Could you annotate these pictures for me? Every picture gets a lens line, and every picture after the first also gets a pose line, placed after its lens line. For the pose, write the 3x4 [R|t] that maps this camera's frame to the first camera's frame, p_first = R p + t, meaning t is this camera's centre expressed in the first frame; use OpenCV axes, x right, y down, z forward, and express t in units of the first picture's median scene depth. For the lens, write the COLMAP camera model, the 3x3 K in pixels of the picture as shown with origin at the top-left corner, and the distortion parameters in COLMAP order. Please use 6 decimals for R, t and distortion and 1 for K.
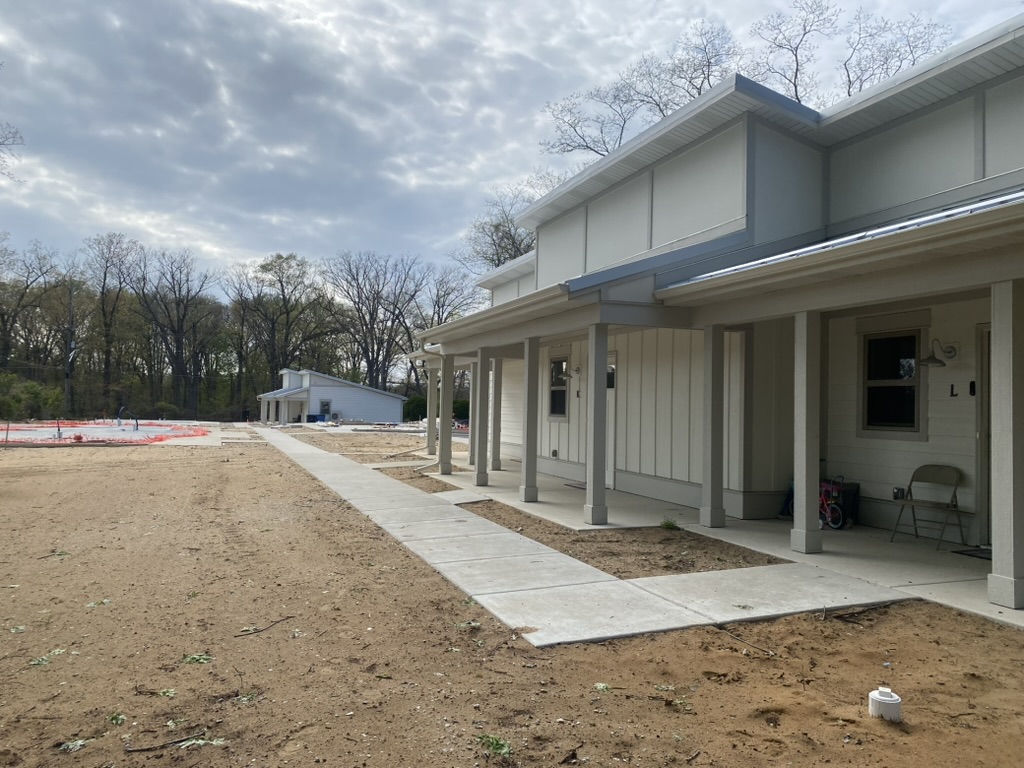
lens RADIAL K [[760.5, 0, 513.4], [0, 760.5, 367.4], [0, 0, 1]] dist [0.009717, 0.003044]
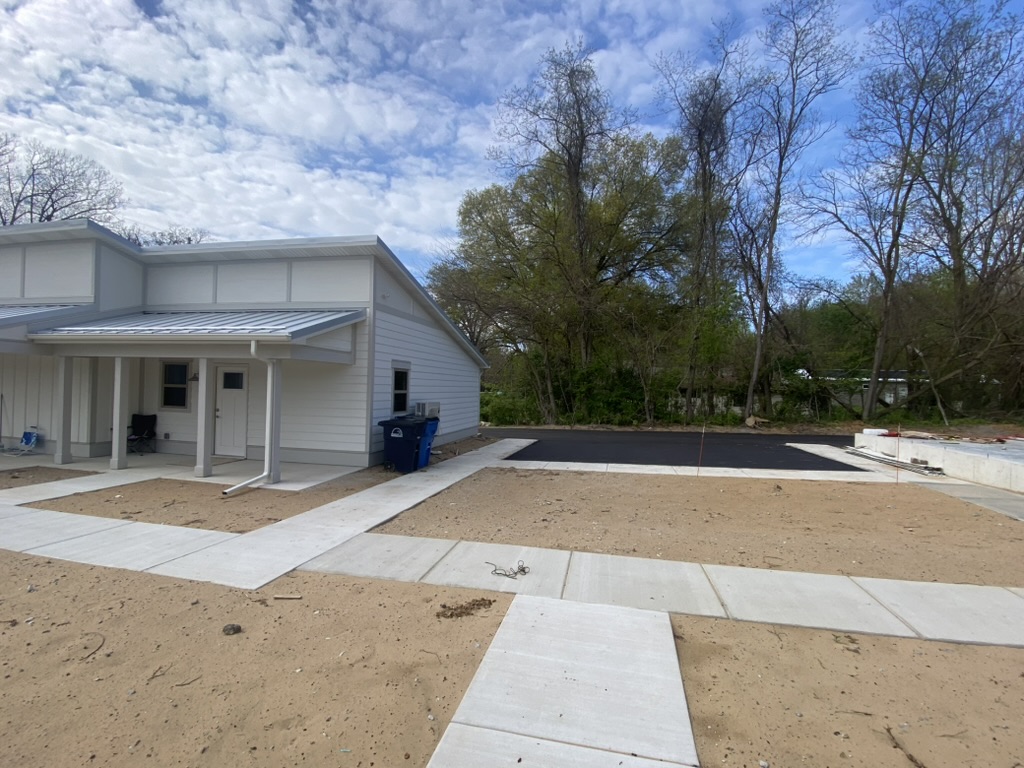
lens RADIAL K [[468.7, 0, 507.1], [0, 468.7, 388.7], [0, 0, 1]] dist [0.003258, -0.014041]
pose [[0.548382, -0.010570, 0.836161, -0.101217], [-0.061105, 0.996740, 0.052675, -0.103377], [-0.833993, -0.079980, 0.545948, -0.526192]]
